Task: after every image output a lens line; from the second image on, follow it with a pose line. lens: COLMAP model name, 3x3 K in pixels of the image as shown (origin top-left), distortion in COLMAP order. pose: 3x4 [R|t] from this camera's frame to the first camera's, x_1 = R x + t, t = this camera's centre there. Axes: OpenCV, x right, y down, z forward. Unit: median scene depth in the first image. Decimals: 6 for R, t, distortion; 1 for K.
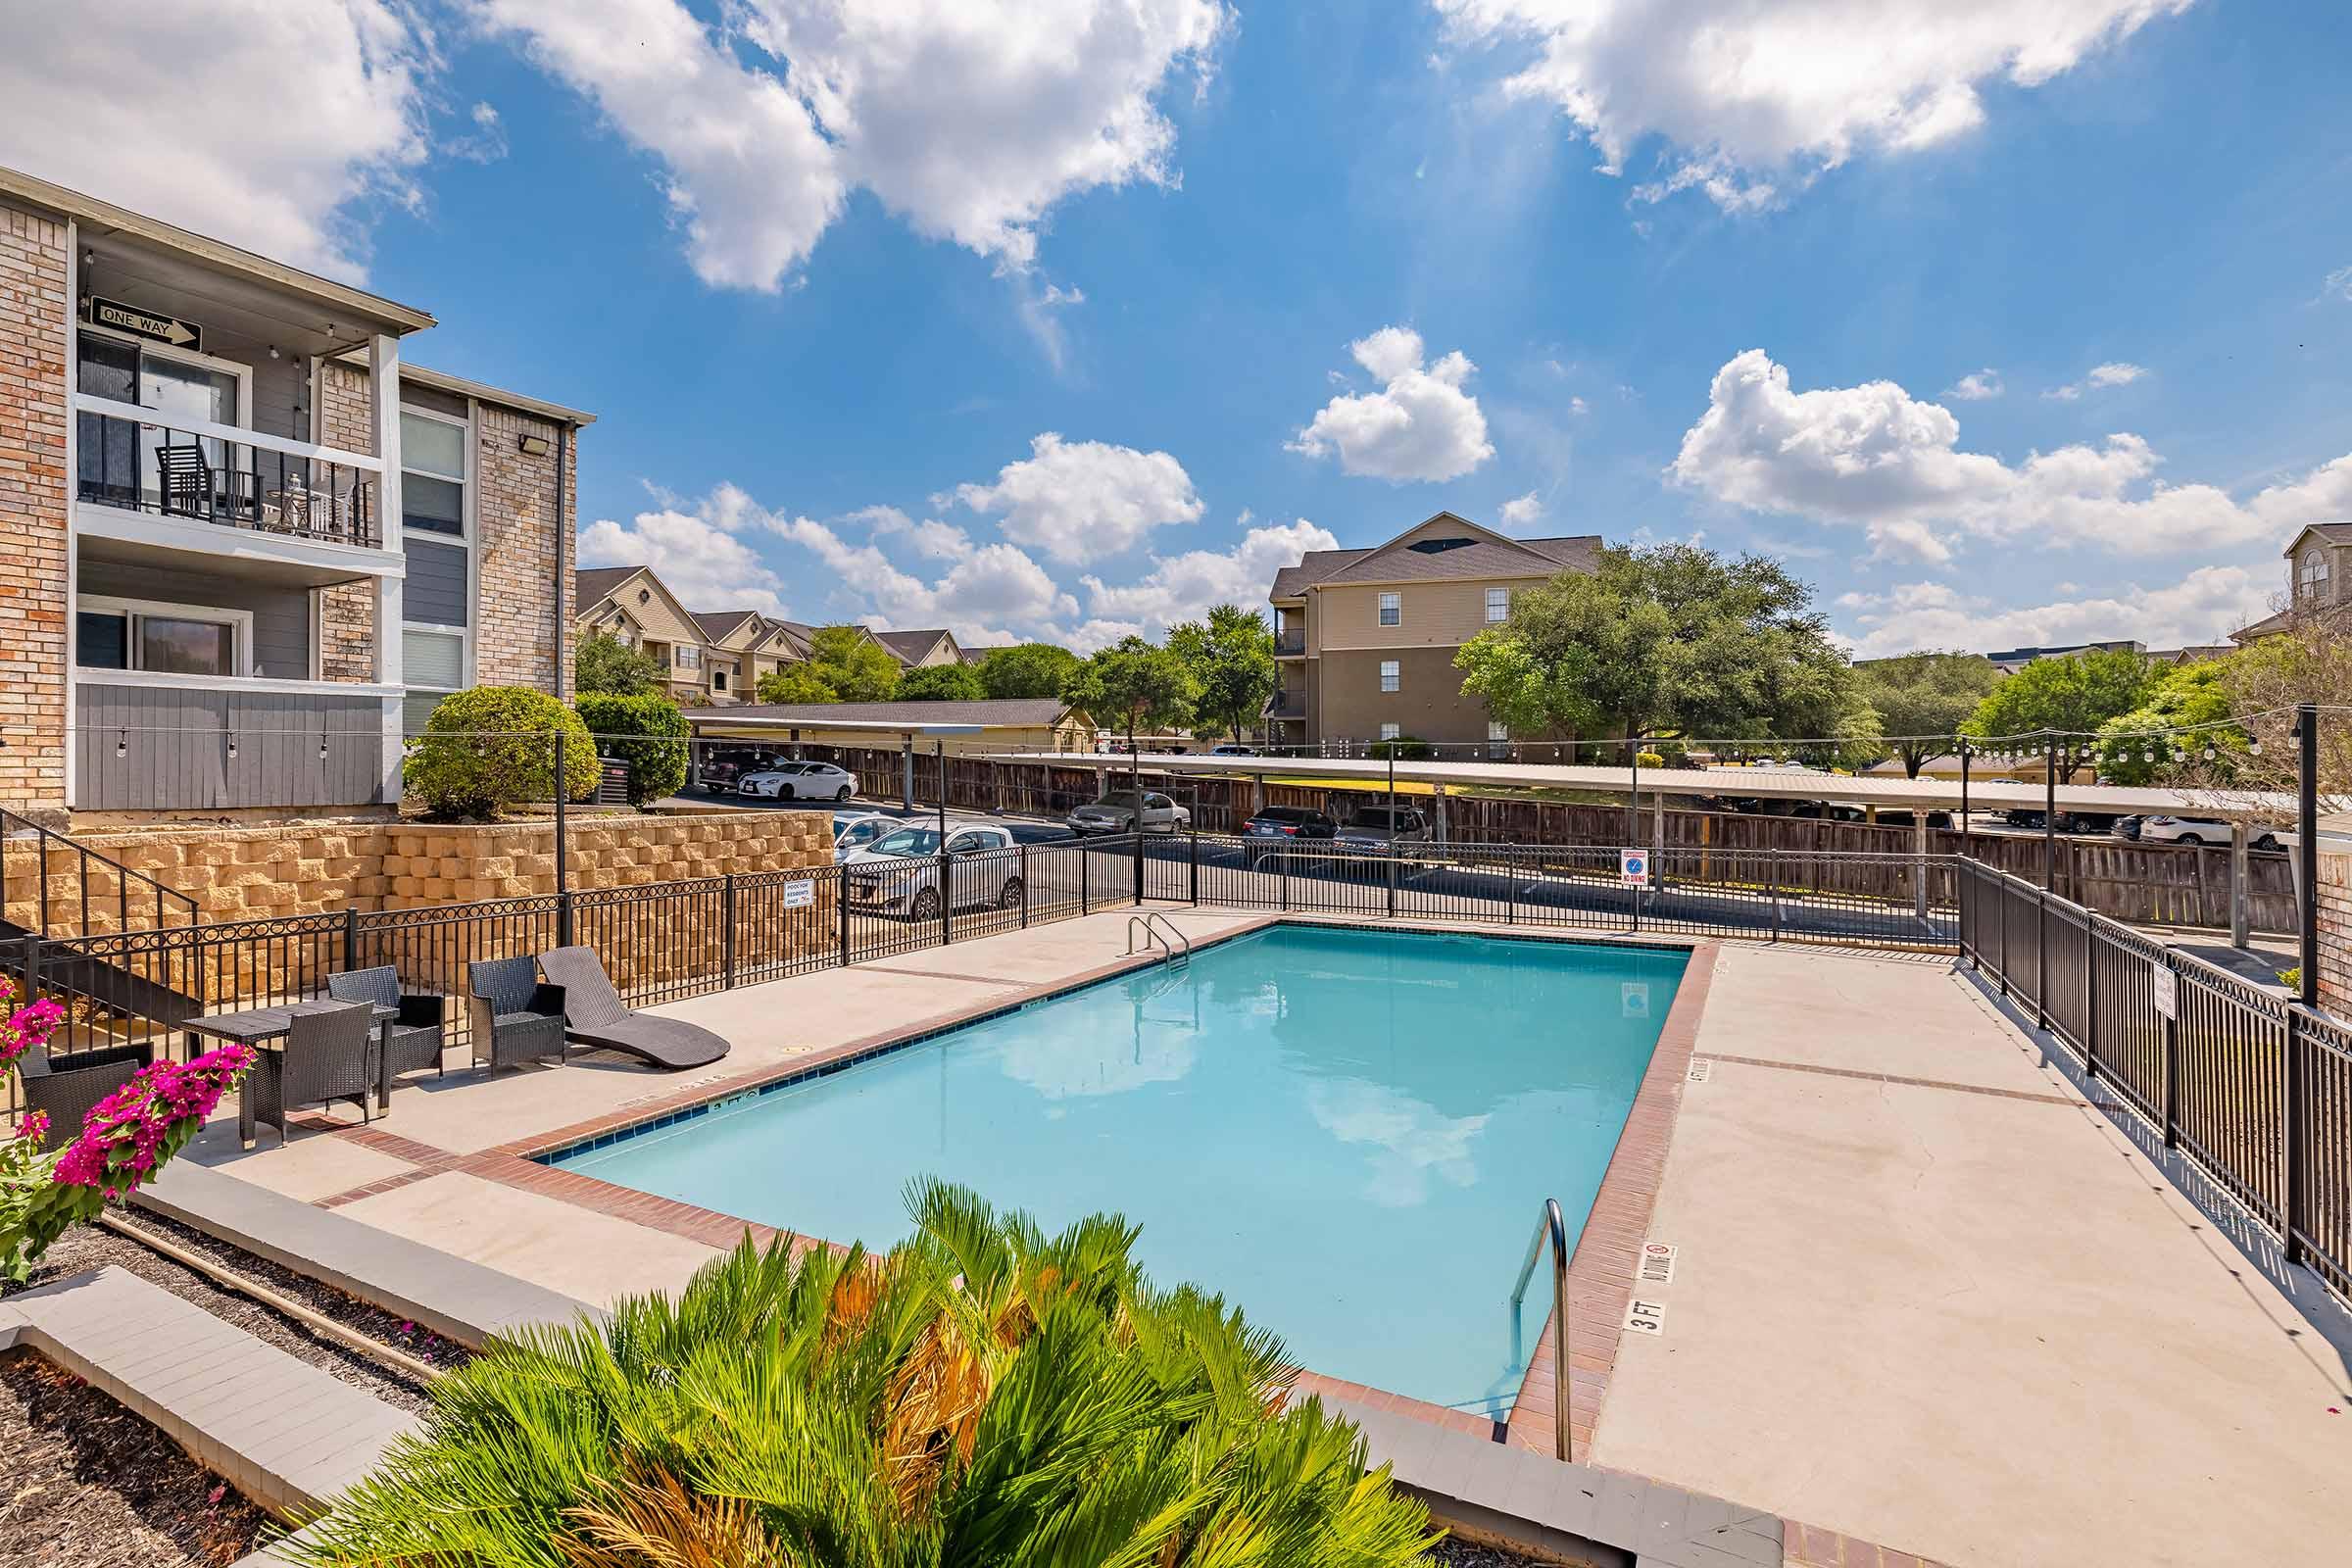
lens RADIAL K [[1150.1, 0, 1172.9], [0, 1150.1, 765.6], [0, 0, 1]] dist [-0.007506, 0.003423]
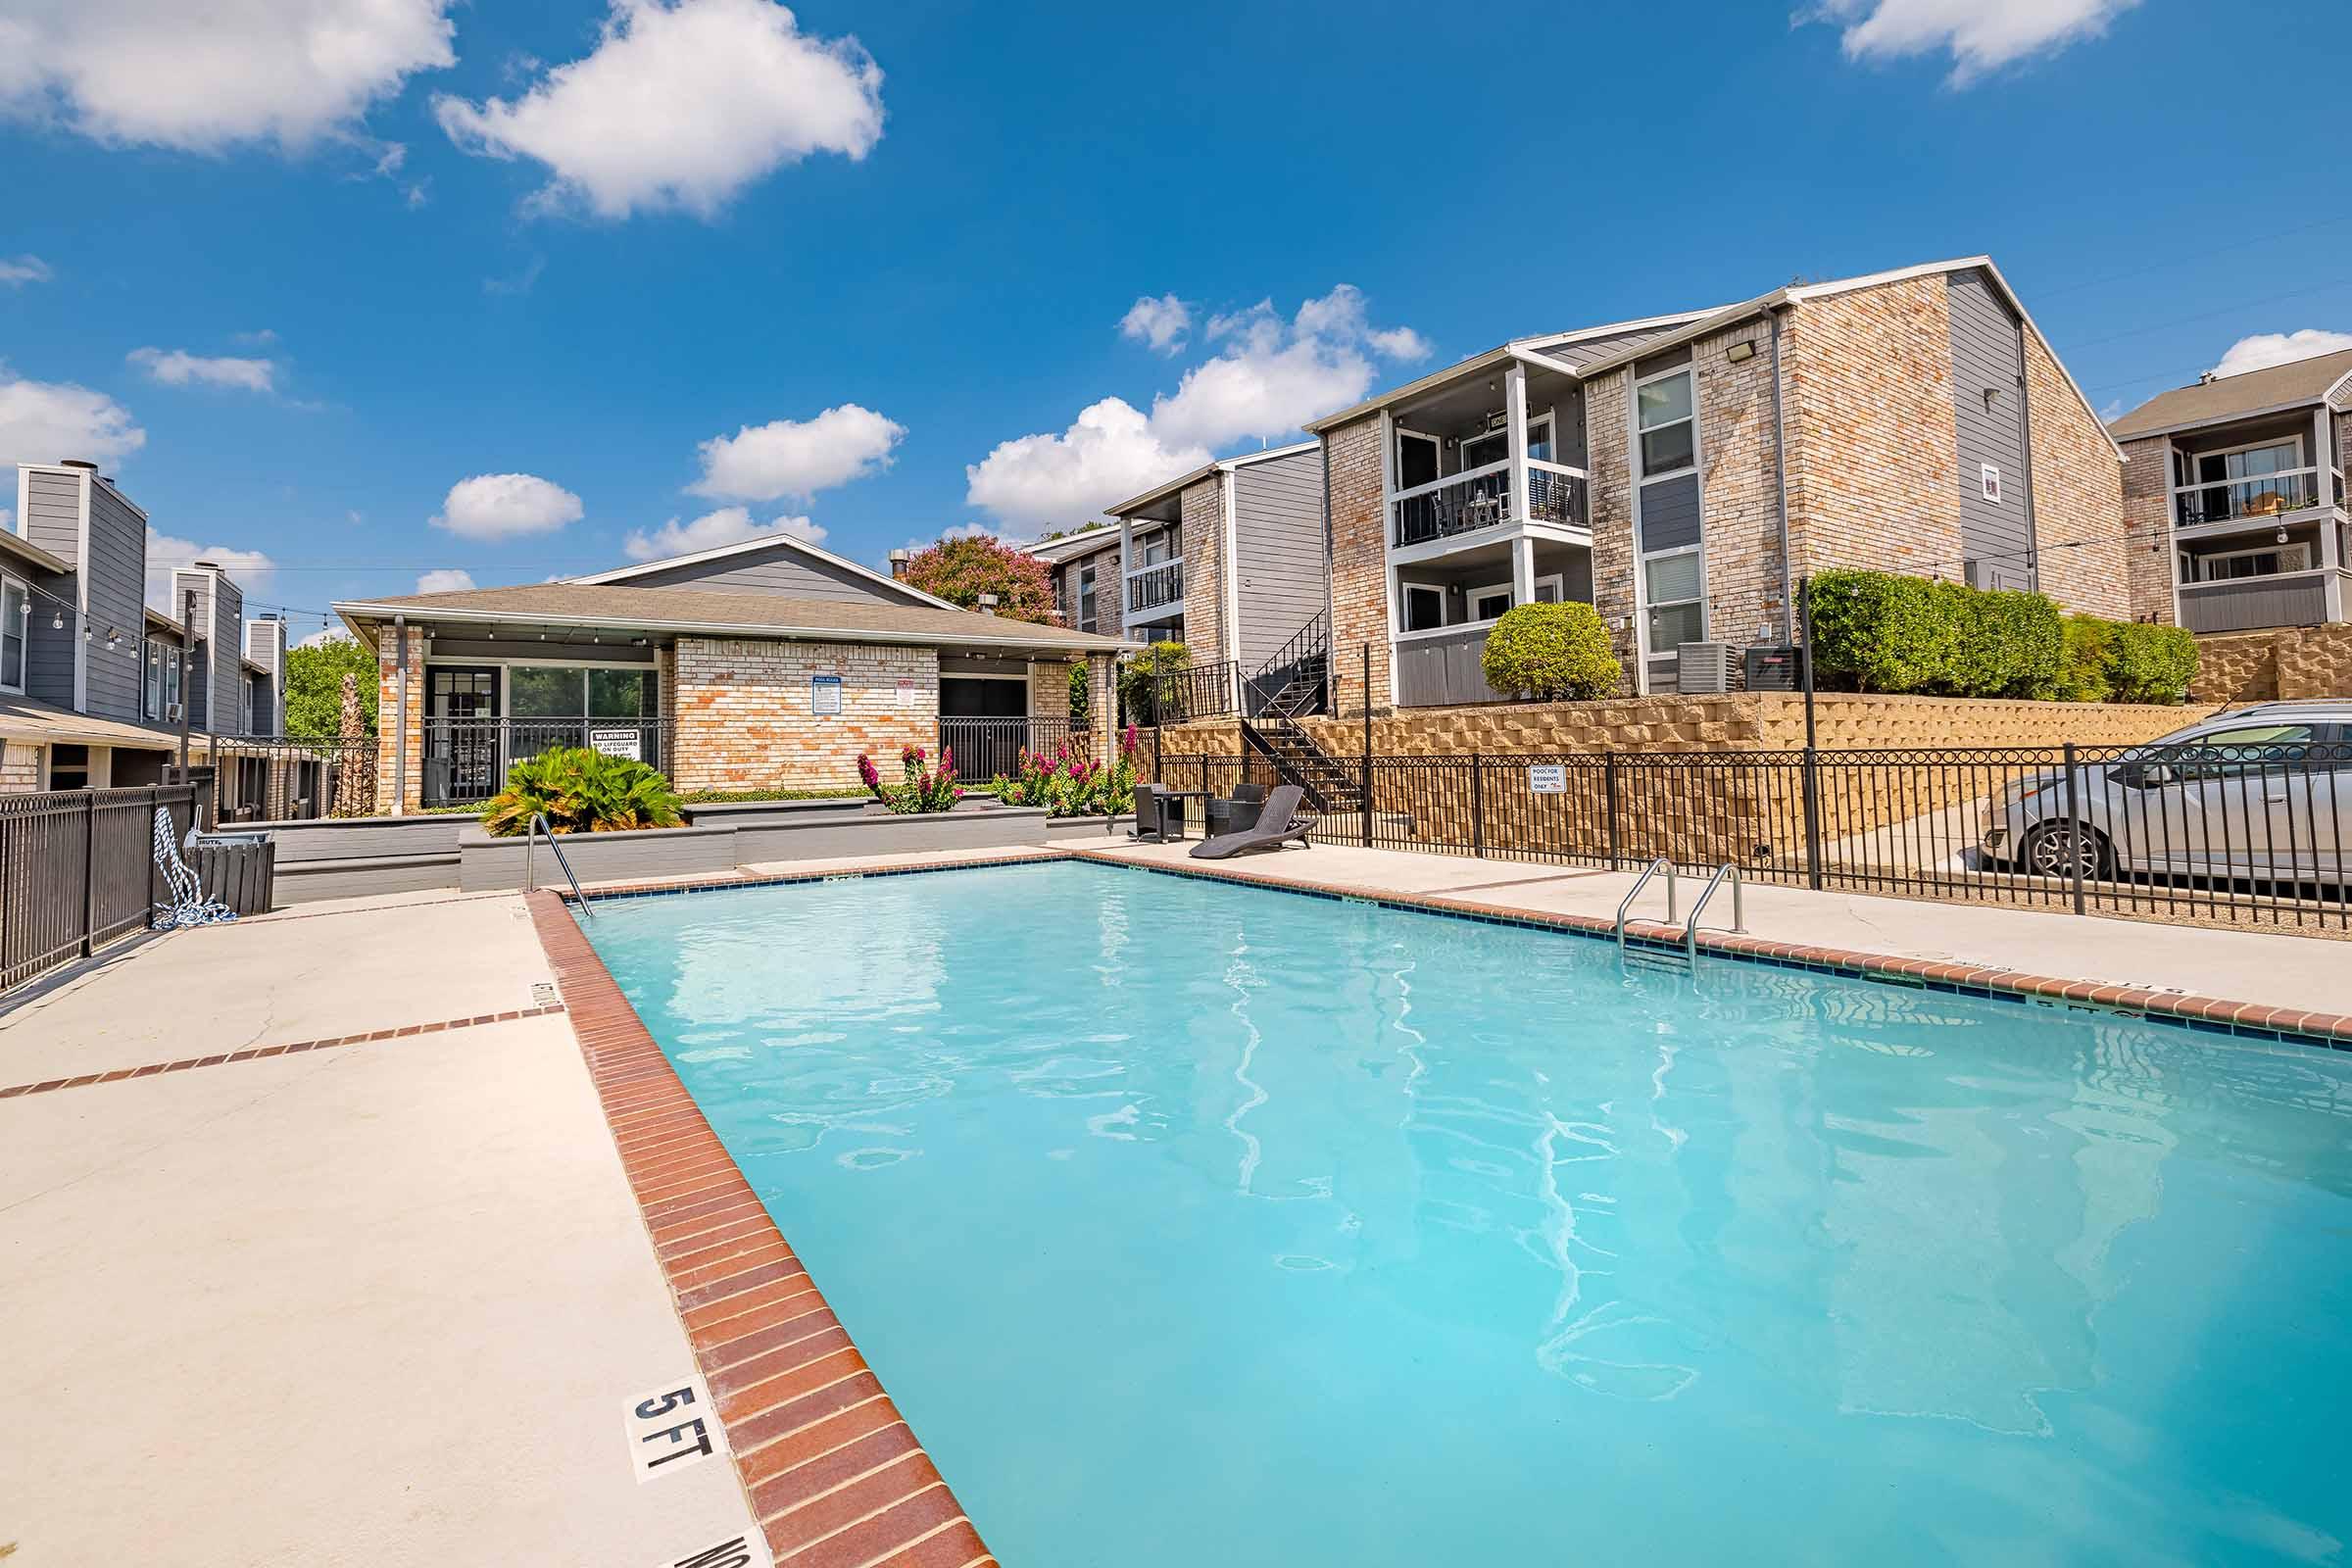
lens RADIAL K [[1036.8, 0, 1226.2], [0, 1036.8, 705.1], [0, 0, 1]] dist [0.001360, 0.001471]
pose [[-0.438877, -0.026360, -0.898160, 0.483111], [0.029914, 0.998587, -0.043924, 0.067869], [0.898049, -0.046145, -0.437468, 0.973637]]
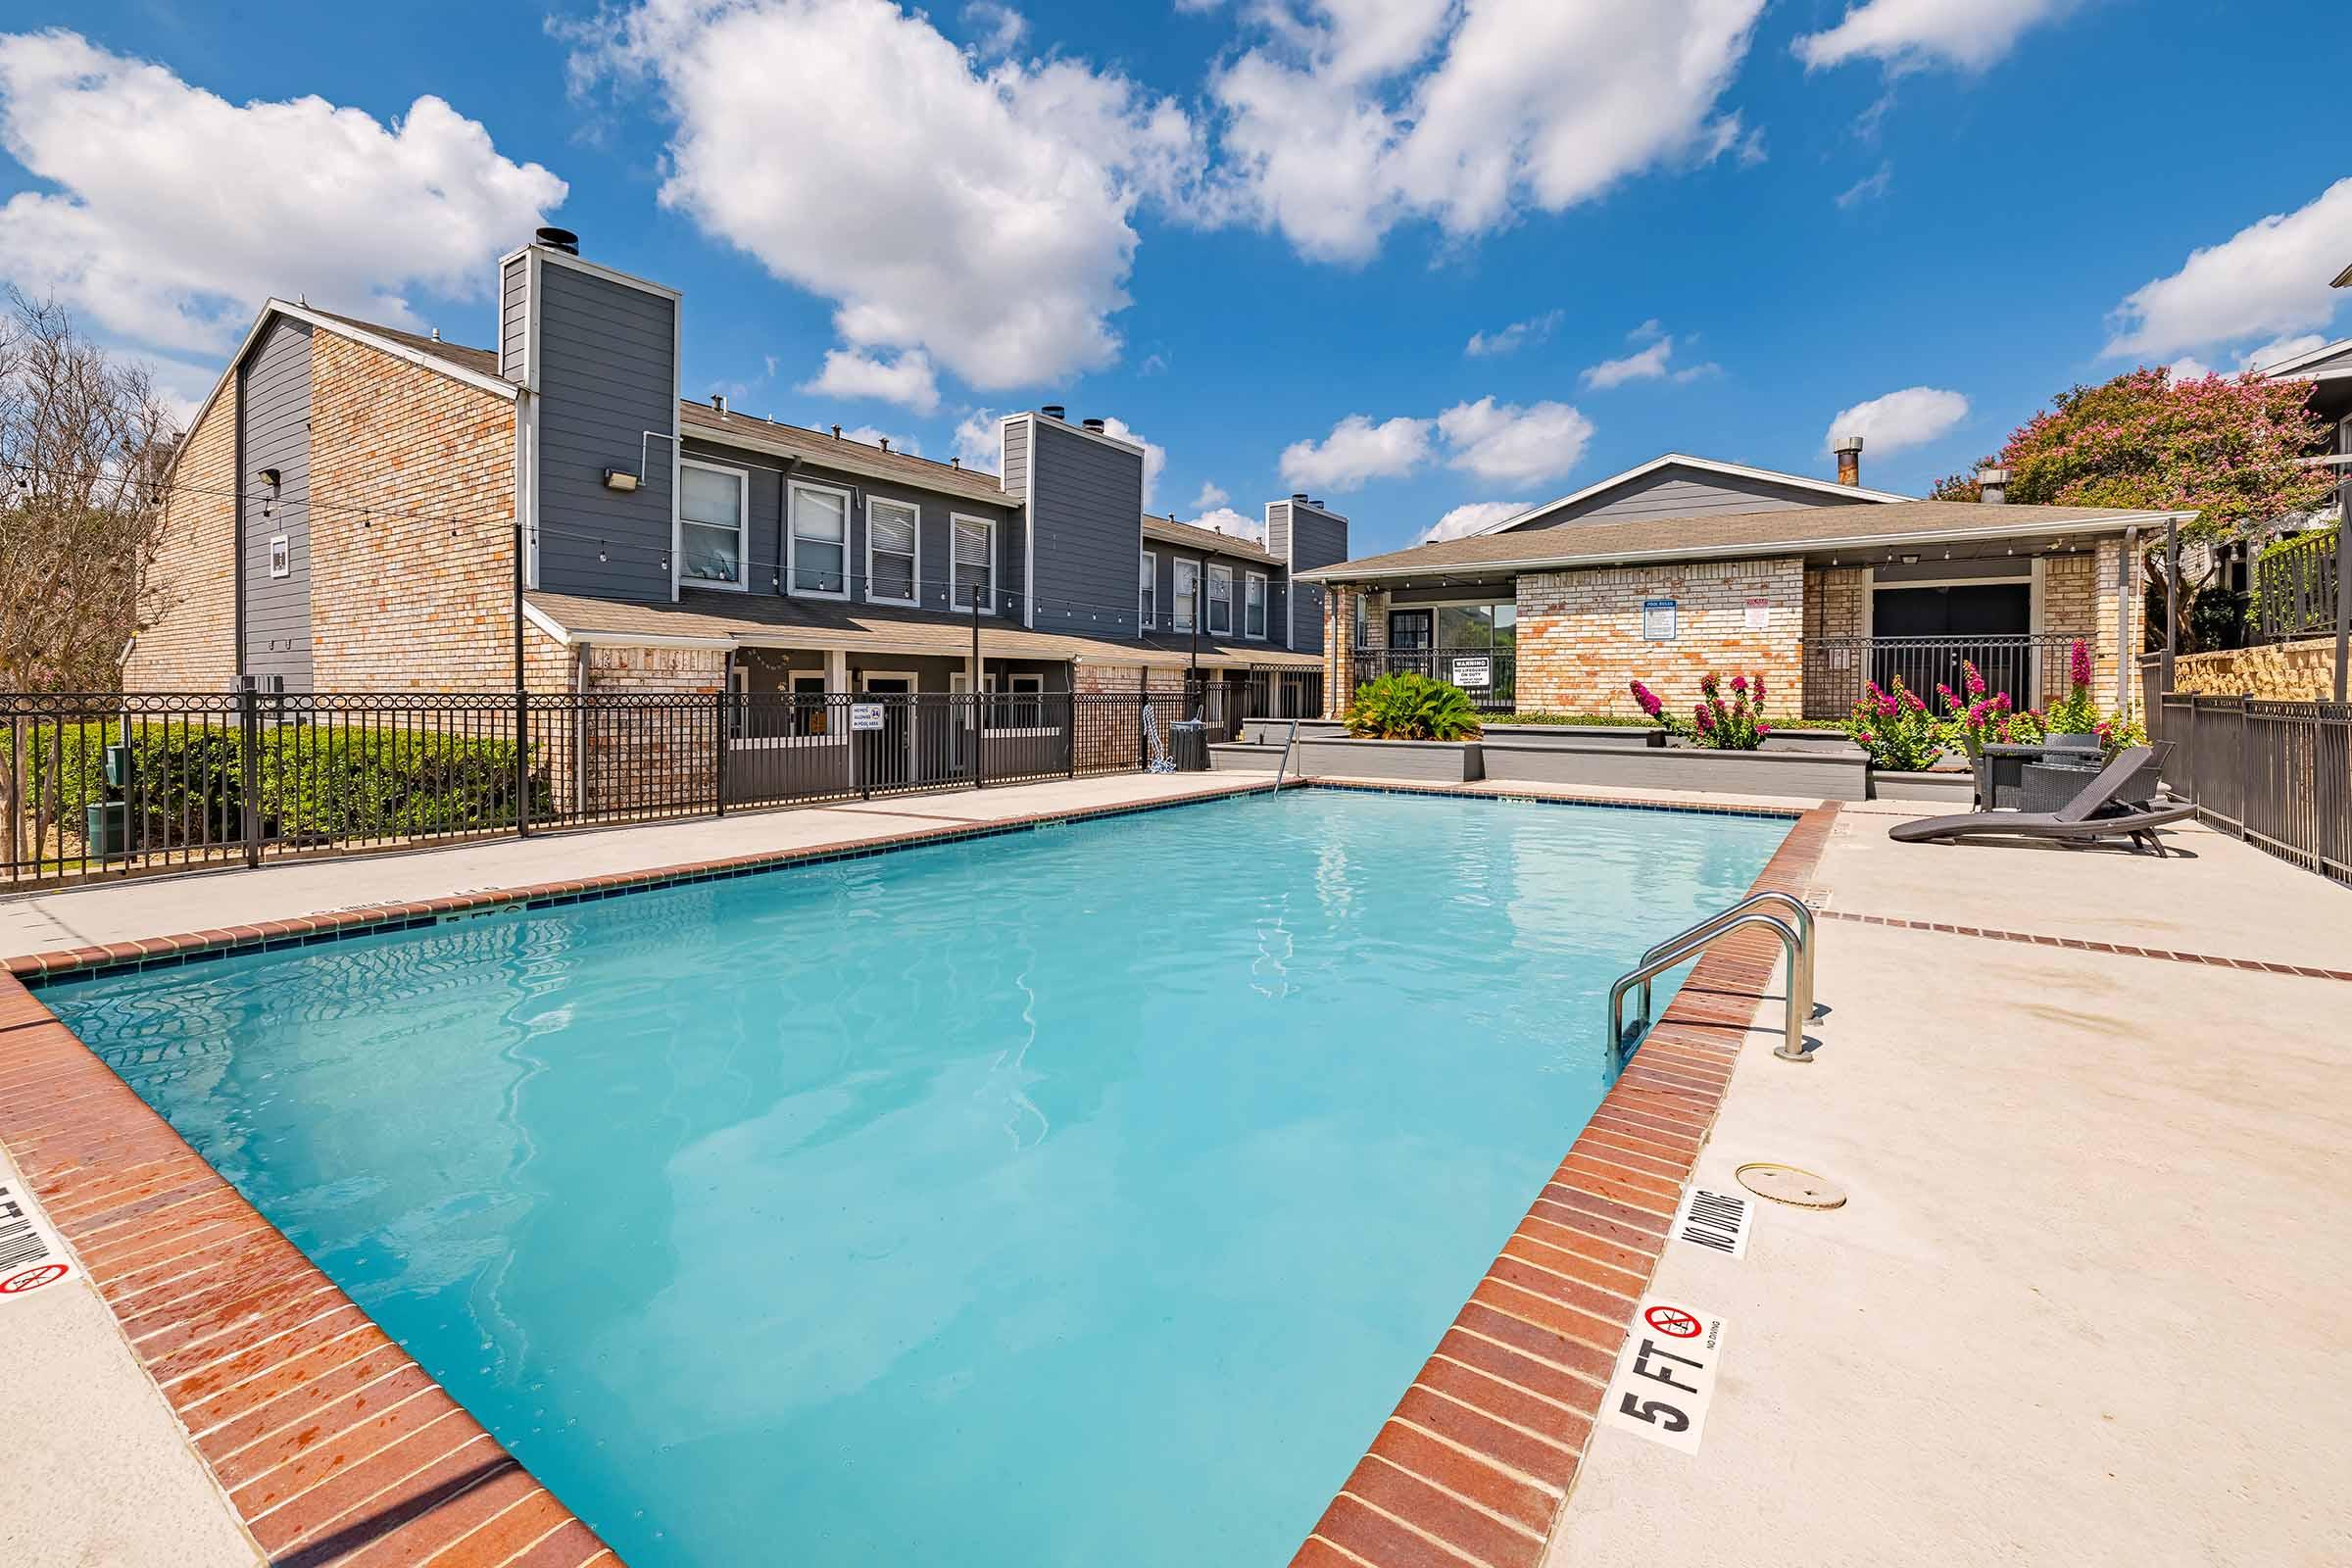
lens RADIAL K [[1036.8, 0, 1128.6], [0, 1036.8, 687.5], [0, 0, 1]] dist [0.001360, 0.001471]
pose [[-0.992178, 0.001872, 0.124817, 0.085298], [0.000766, 0.999960, -0.008911, 0.073823], [-0.124829, -0.008745, -0.992140, 1.222897]]
